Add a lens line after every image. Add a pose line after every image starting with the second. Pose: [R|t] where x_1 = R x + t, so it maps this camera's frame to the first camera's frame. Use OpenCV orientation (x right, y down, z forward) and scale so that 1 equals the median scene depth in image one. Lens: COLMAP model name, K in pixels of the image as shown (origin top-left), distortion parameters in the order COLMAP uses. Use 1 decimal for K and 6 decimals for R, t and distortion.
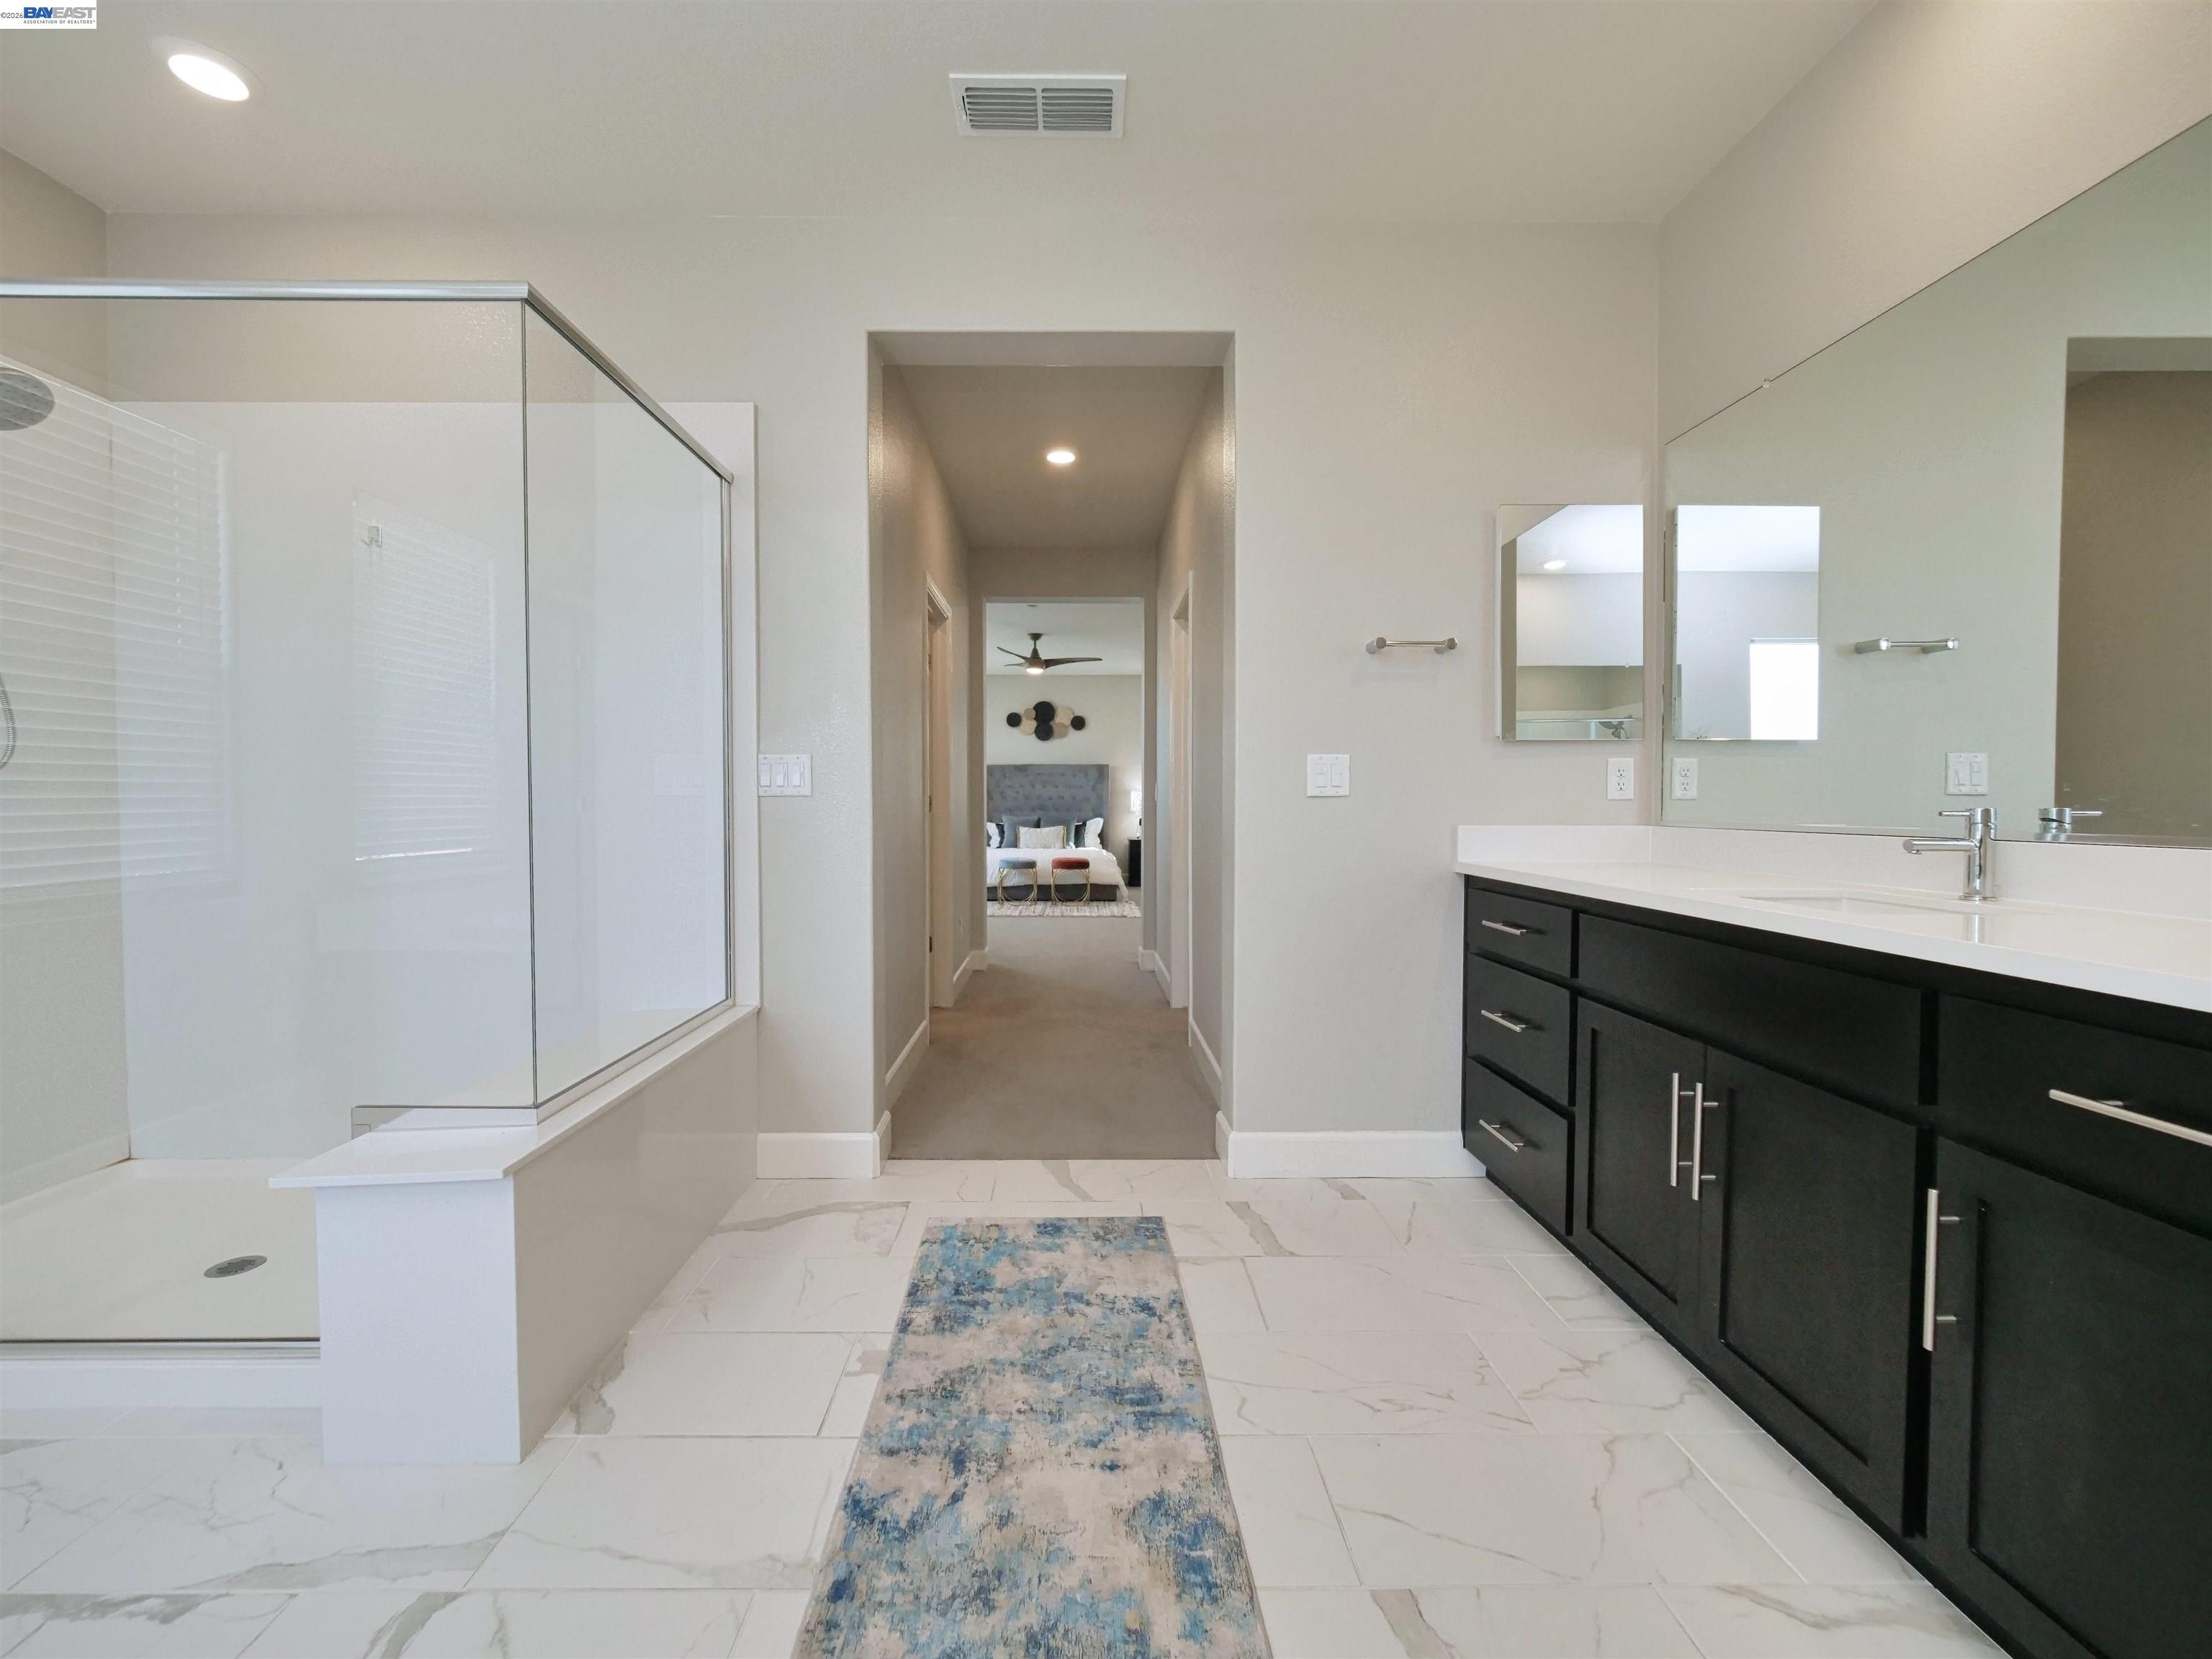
lens RADIAL K [[926.7, 0, 1096.2], [0, 926.7, 825.1], [0, 0, 1]] dist [0.001963, 0.000279]
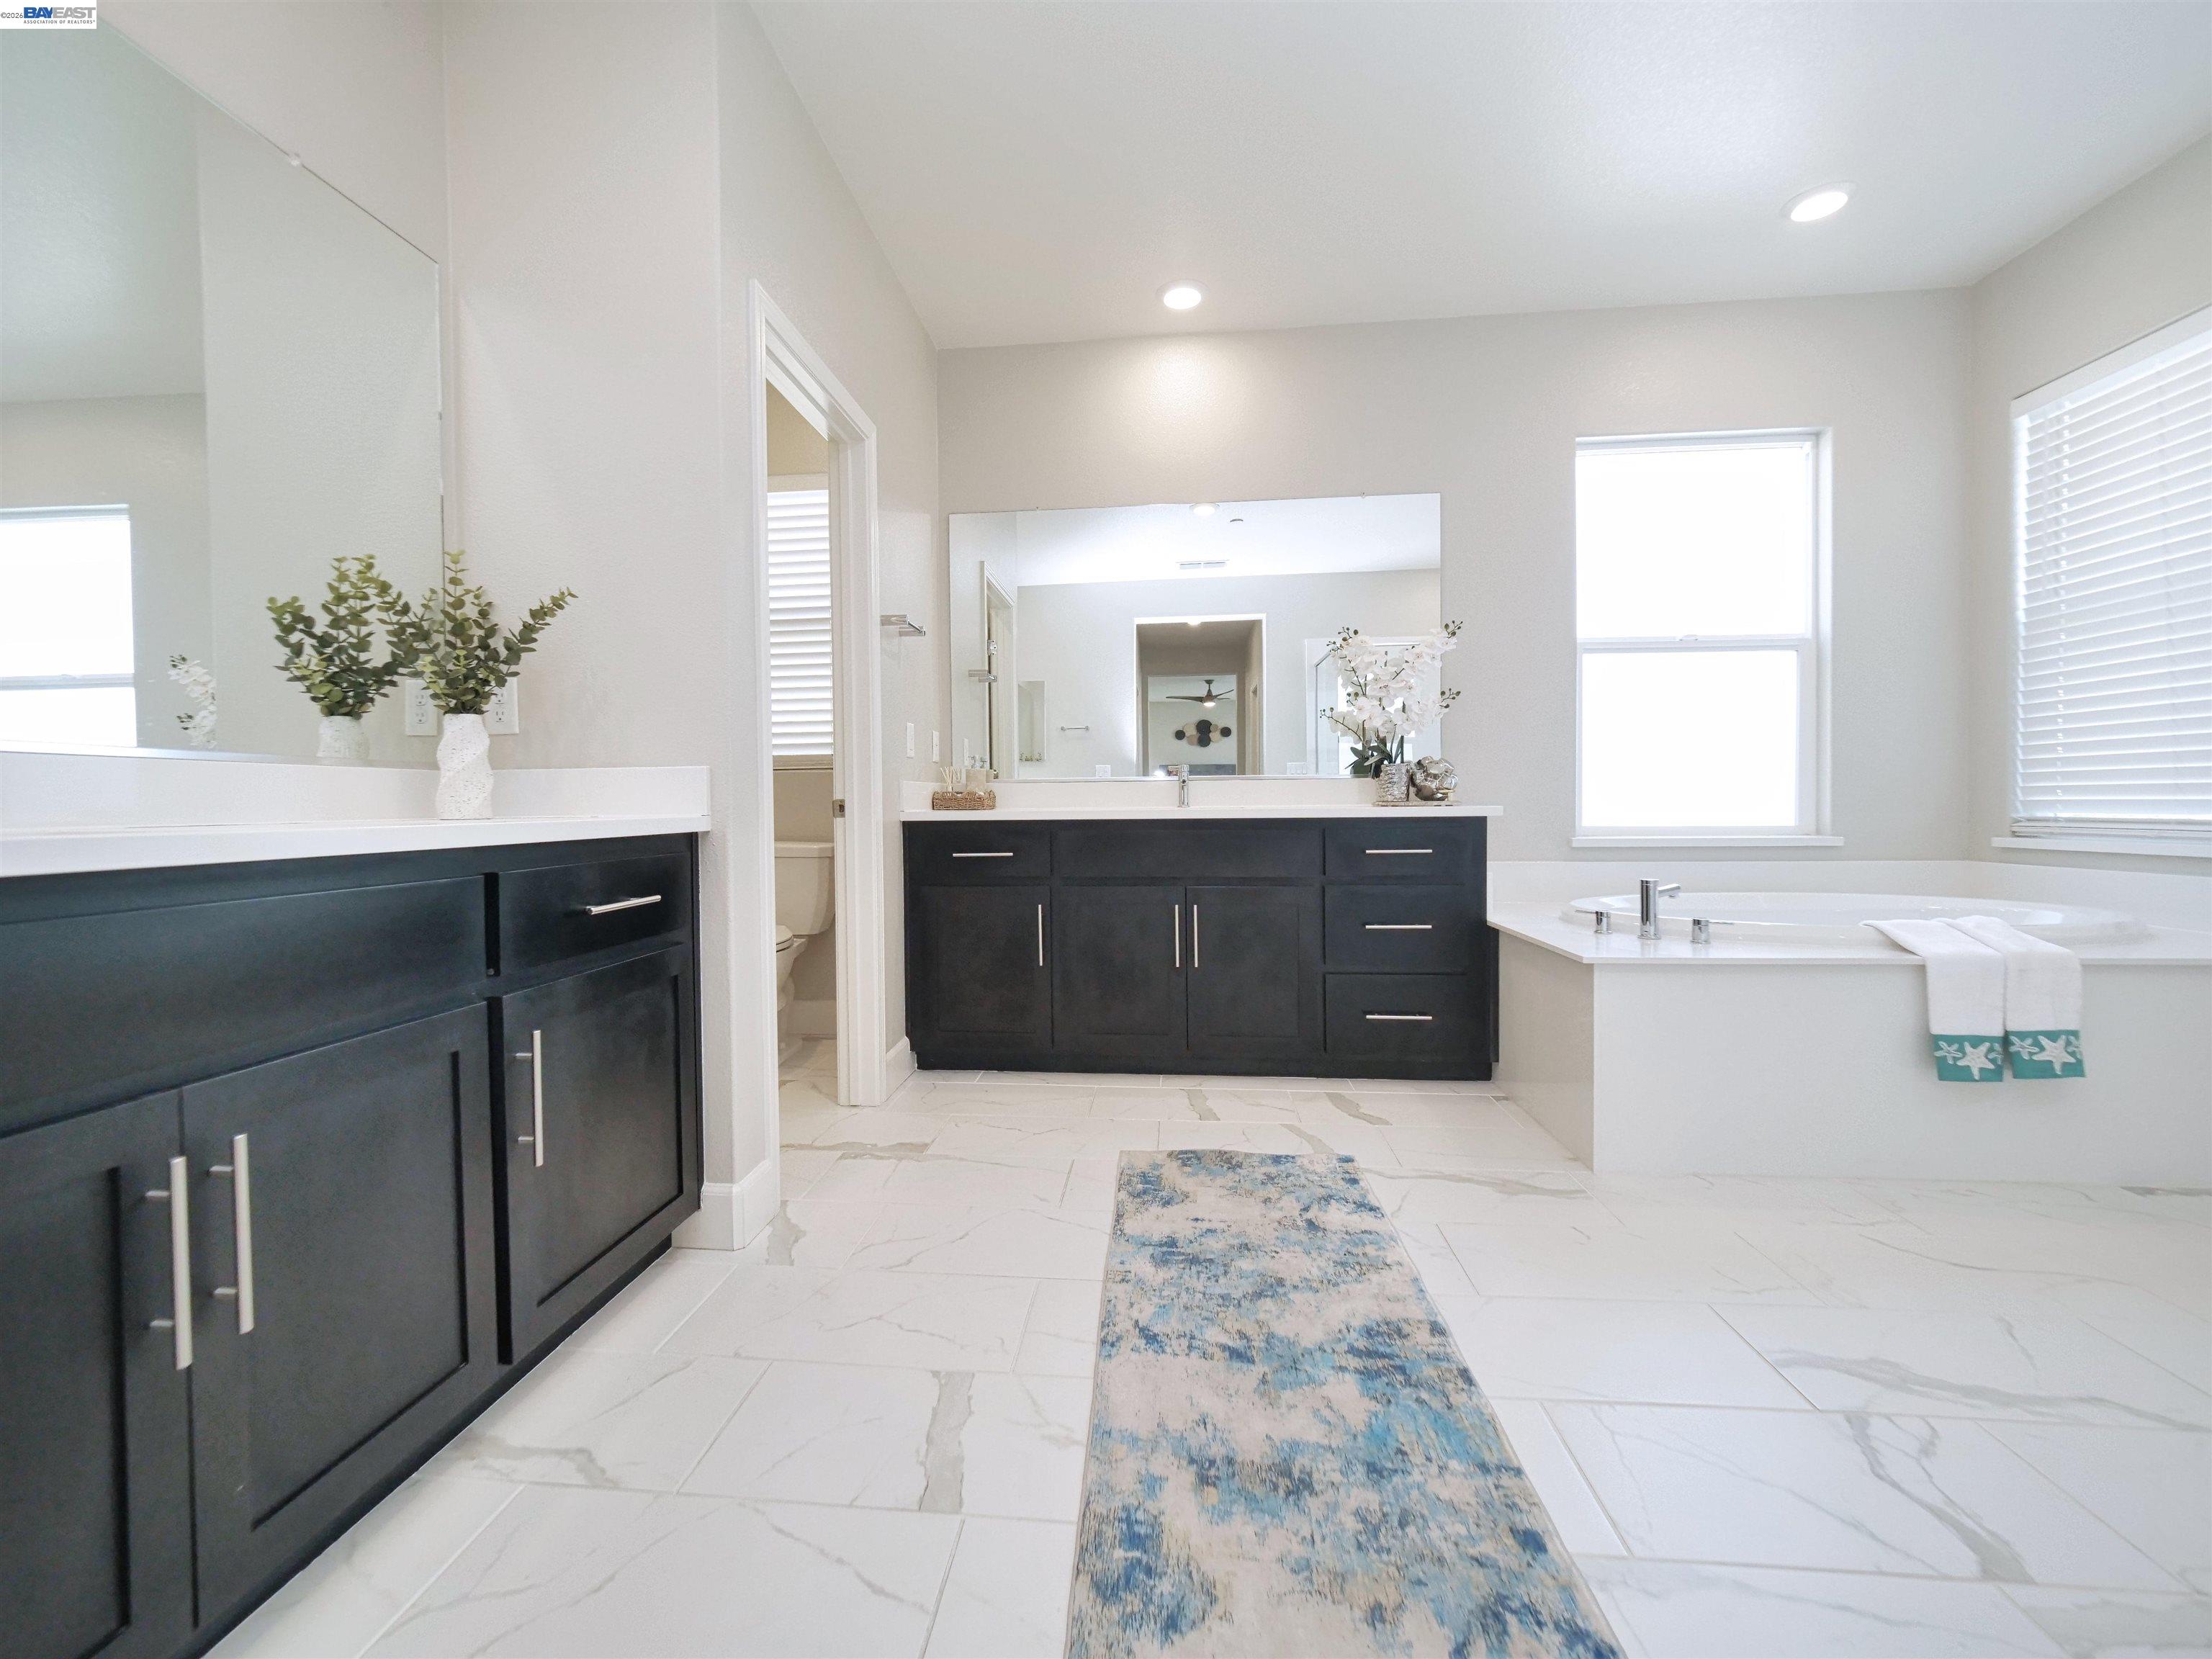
lens RADIAL K [[910.8, 0, 1104.8], [0, 910.8, 816.3], [0, 0, 1]] dist [0.000788, 0.000042]
pose [[-0.994866, 0.010375, 0.100663, 0.009247], [0.015824, 0.998443, 0.053481, 0.021258], [-0.099952, 0.054799, -0.993482, 1.956215]]
